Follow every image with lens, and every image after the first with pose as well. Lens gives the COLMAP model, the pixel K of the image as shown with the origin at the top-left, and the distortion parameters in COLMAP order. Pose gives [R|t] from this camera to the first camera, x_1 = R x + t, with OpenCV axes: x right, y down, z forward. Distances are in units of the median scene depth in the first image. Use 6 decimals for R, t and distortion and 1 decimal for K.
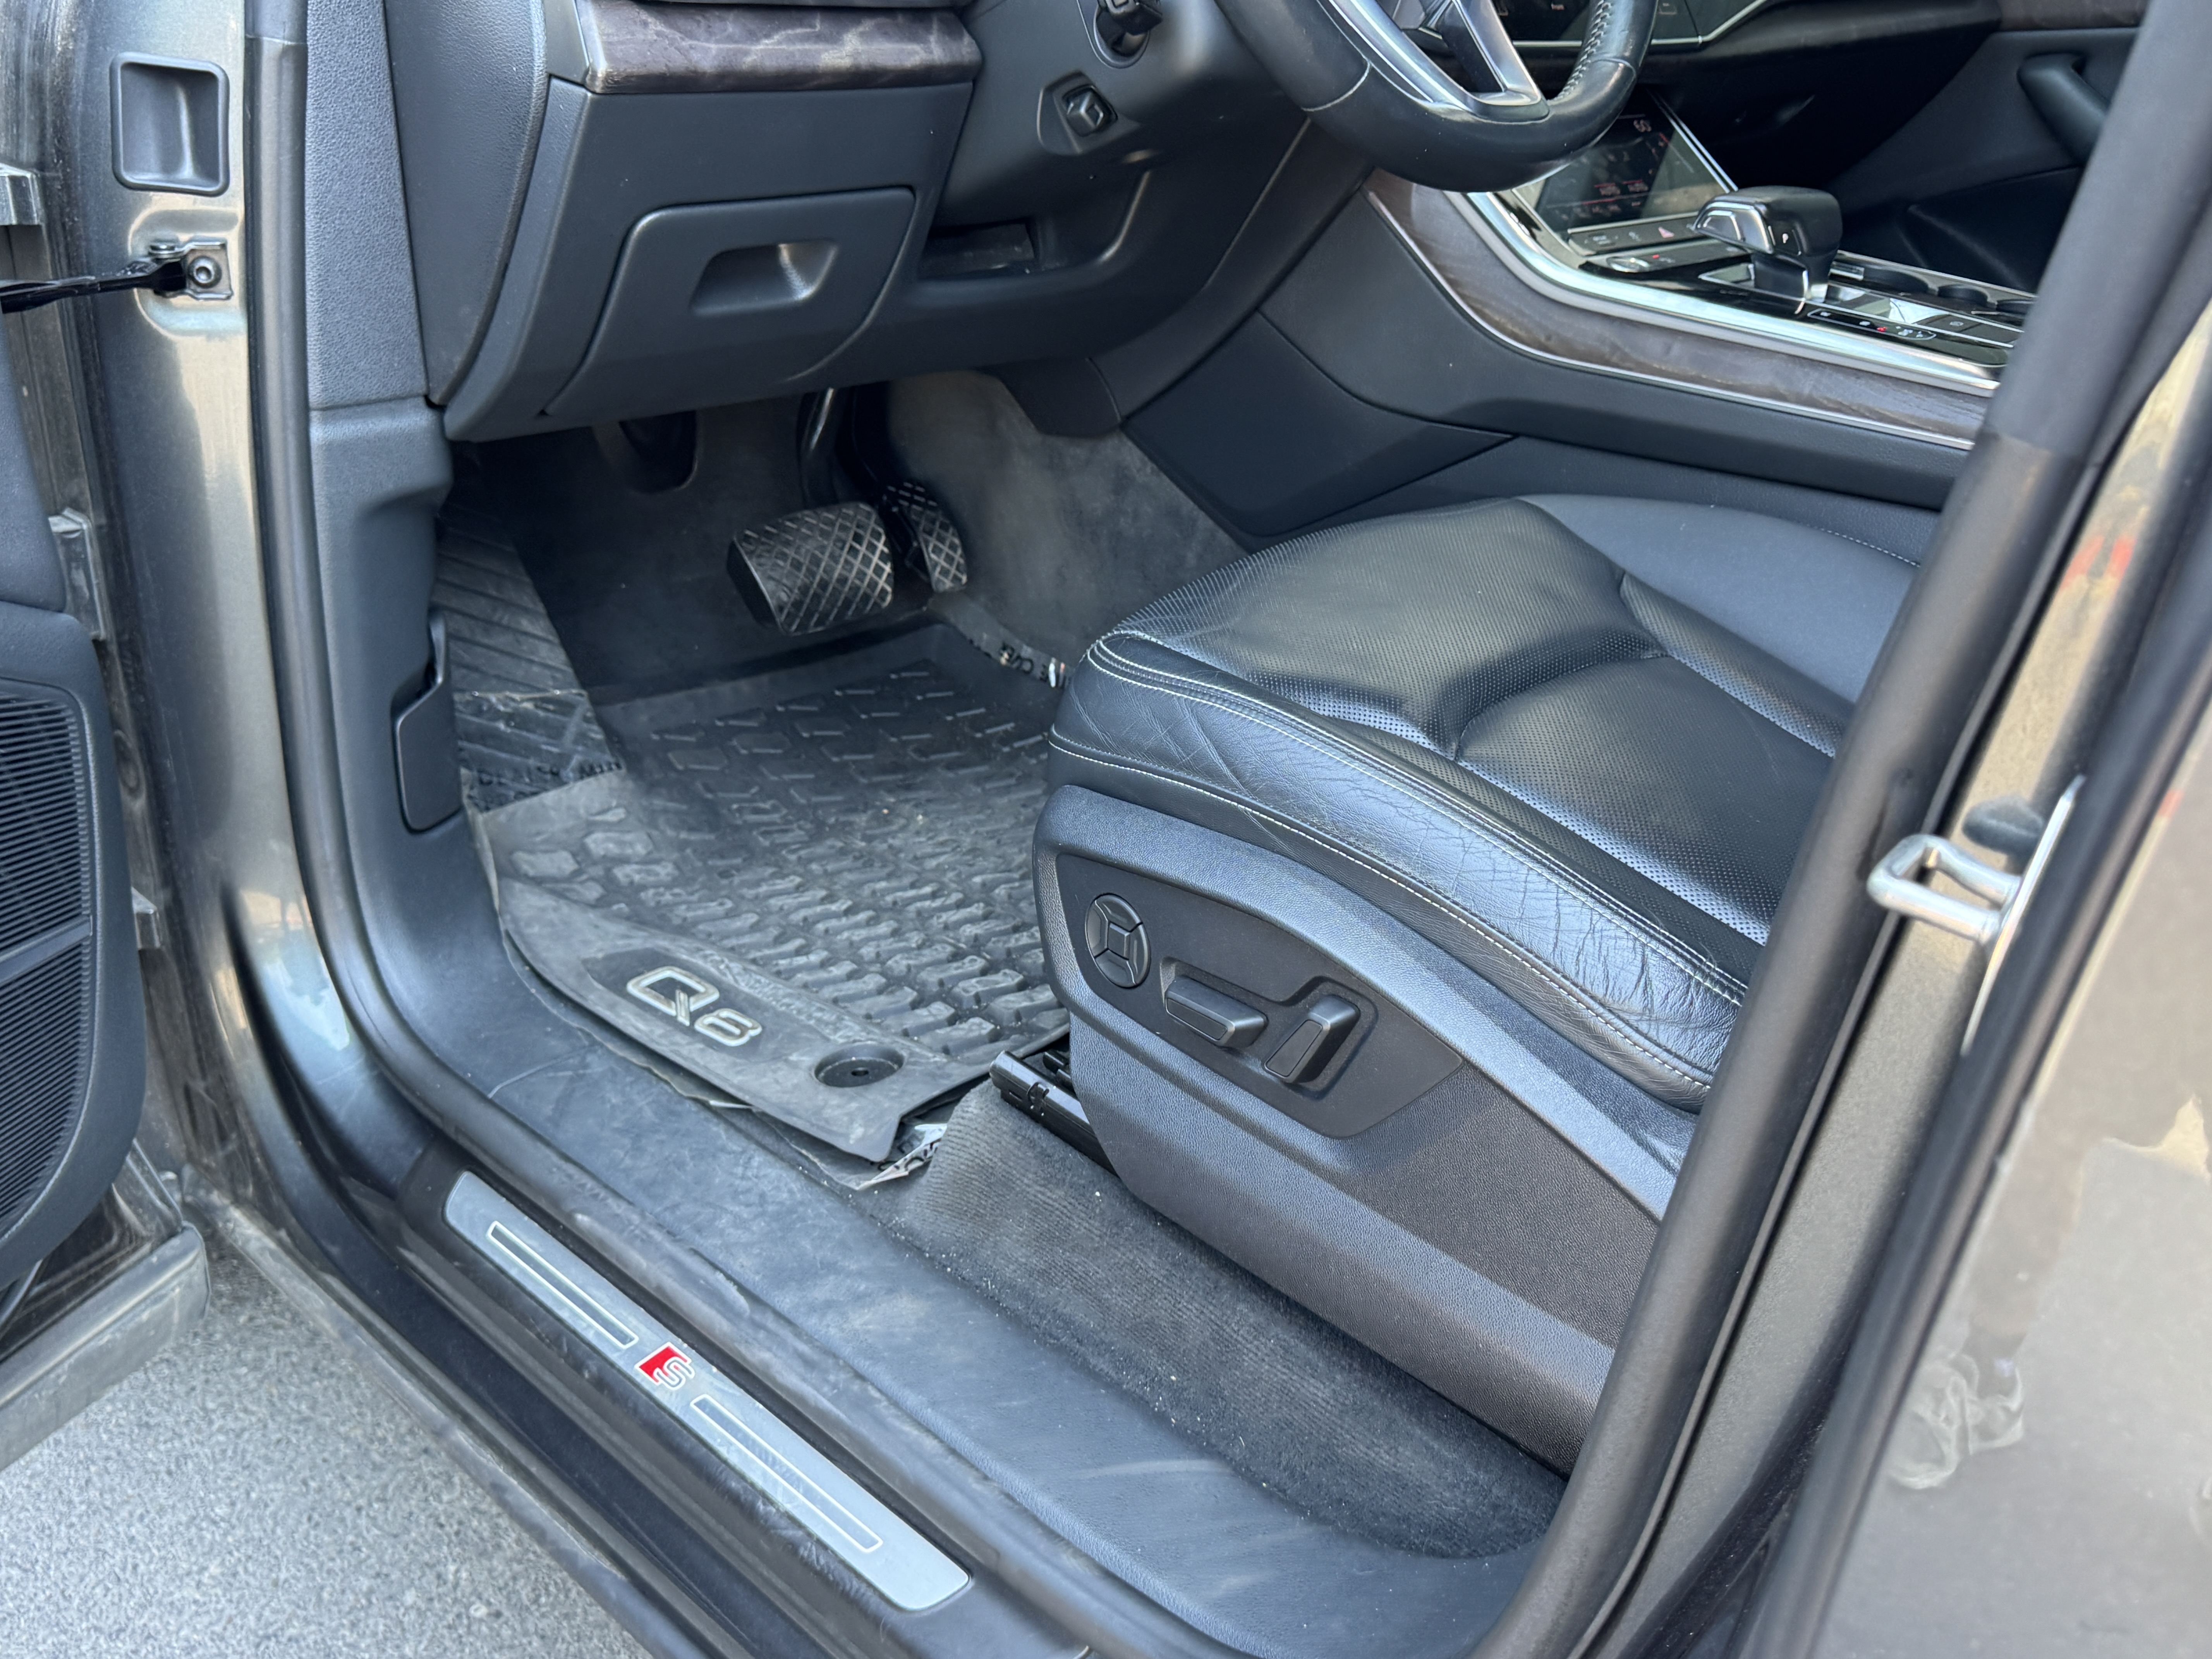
lens RADIAL K [[1977.9, 0, 1099.9], [0, 1977.9, 852.1], [0, 0, 1]] dist [0.113507, -0.216238]
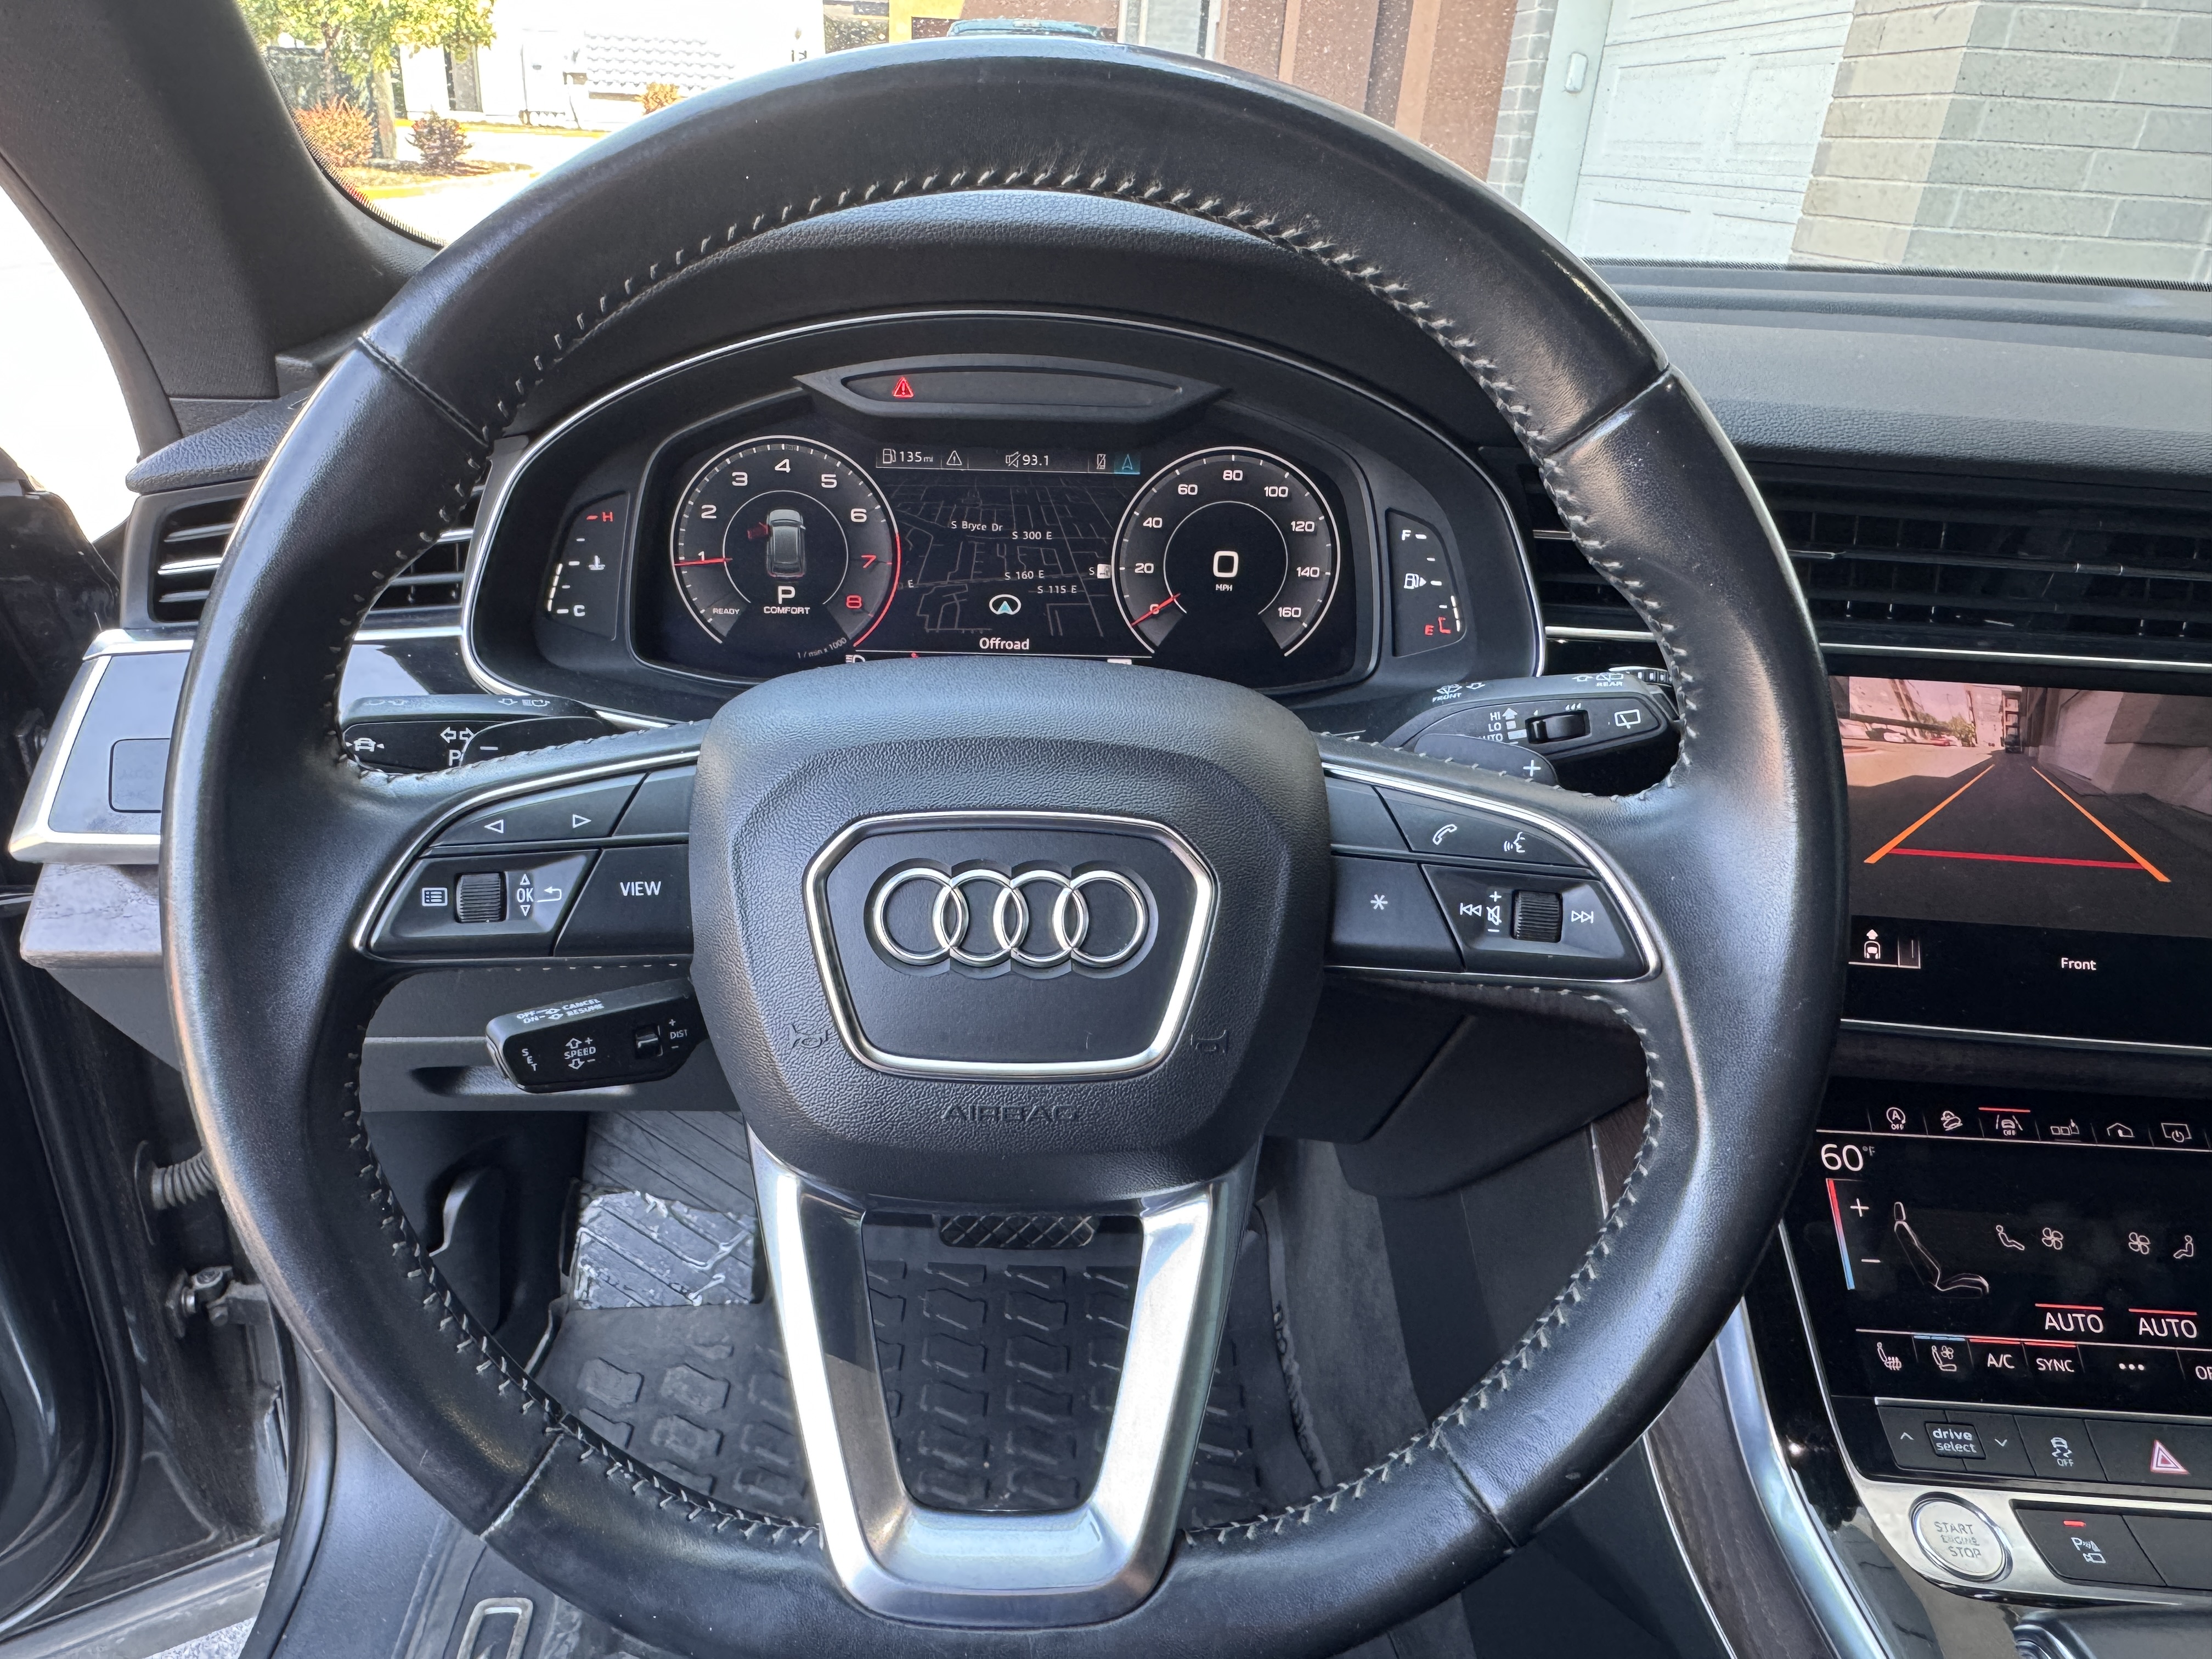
lens RADIAL K [[1468.1, 0, 1018.7], [0, 1468.1, 828.6], [0, 0, 1]] dist [-0.005191, 0.002960]
pose [[0.709543, 0.298020, -0.638540, 0.270070], [-0.306096, 0.946558, 0.101646, -0.414498], [0.634708, 0.123332, 0.762847, 0.529290]]
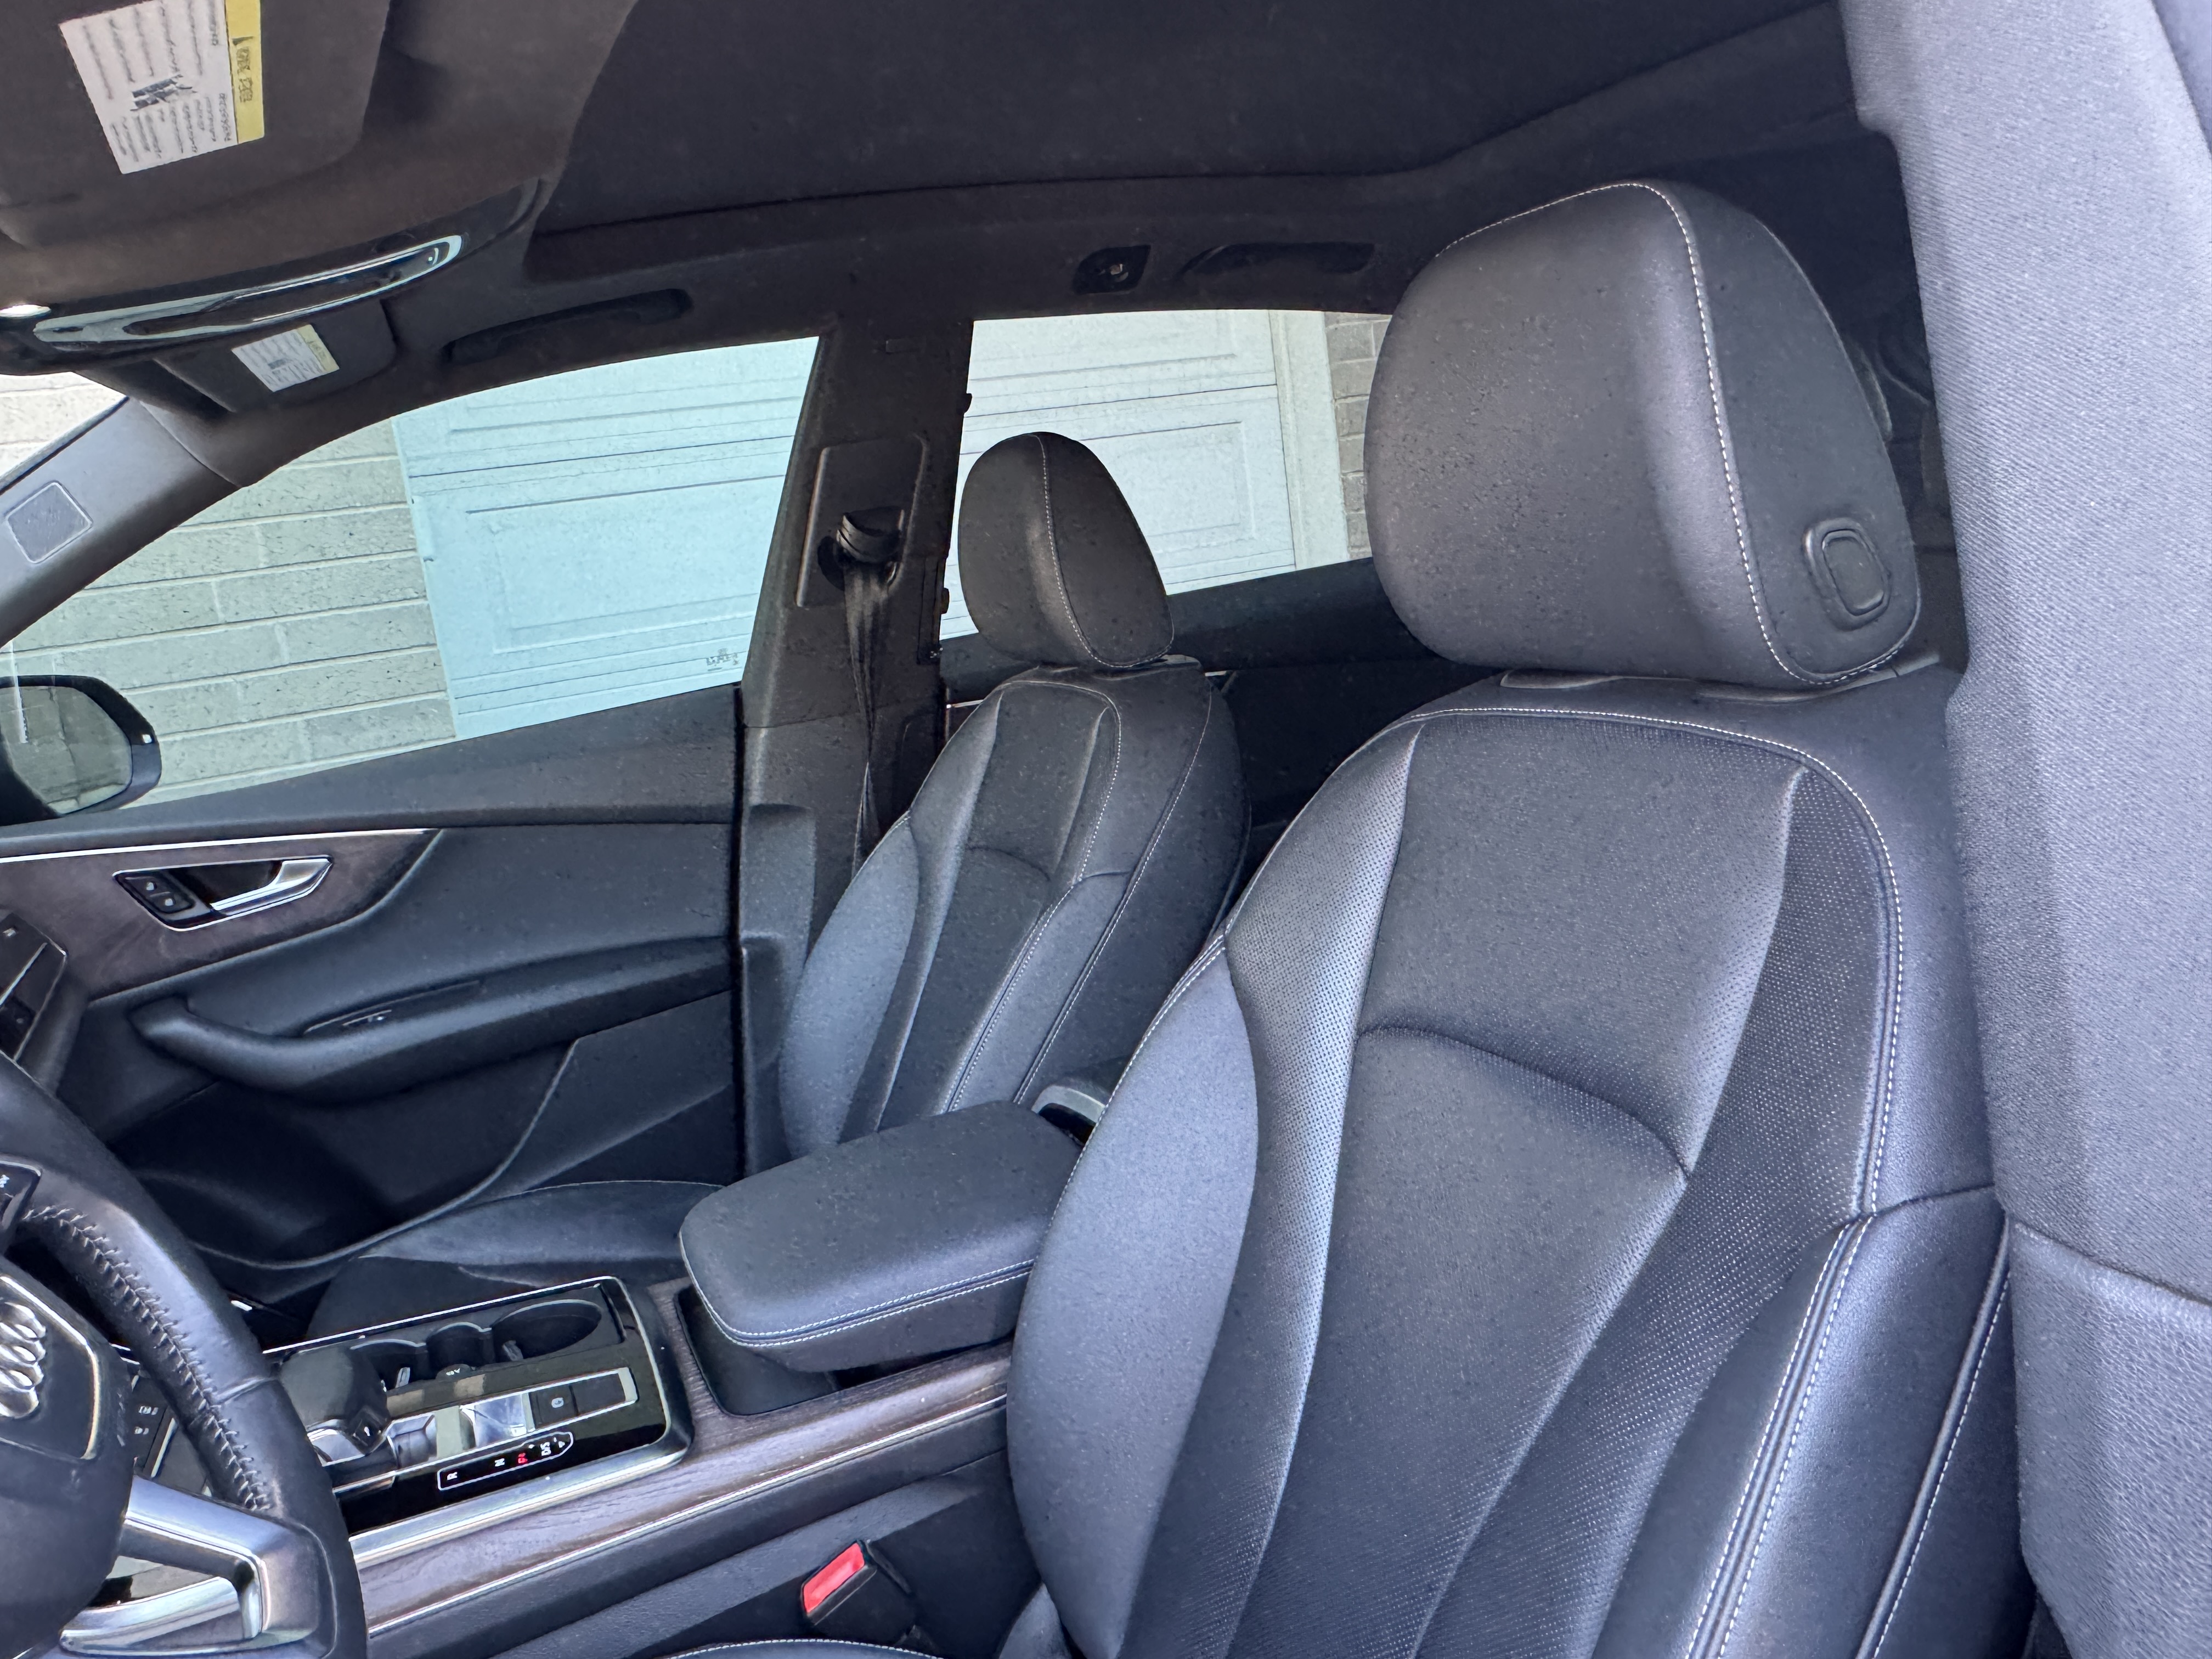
lens RADIAL K [[1544.9, 0, 1088.3], [0, 1544.9, 817.4], [0, 0, 1]] dist [-0.006595, 0.008059]
pose [[0.349672, -0.261610, 0.899605, -0.090750], [0.512961, 0.856965, 0.049825, -0.372371], [-0.783965, 0.444040, 0.433852, 0.287203]]
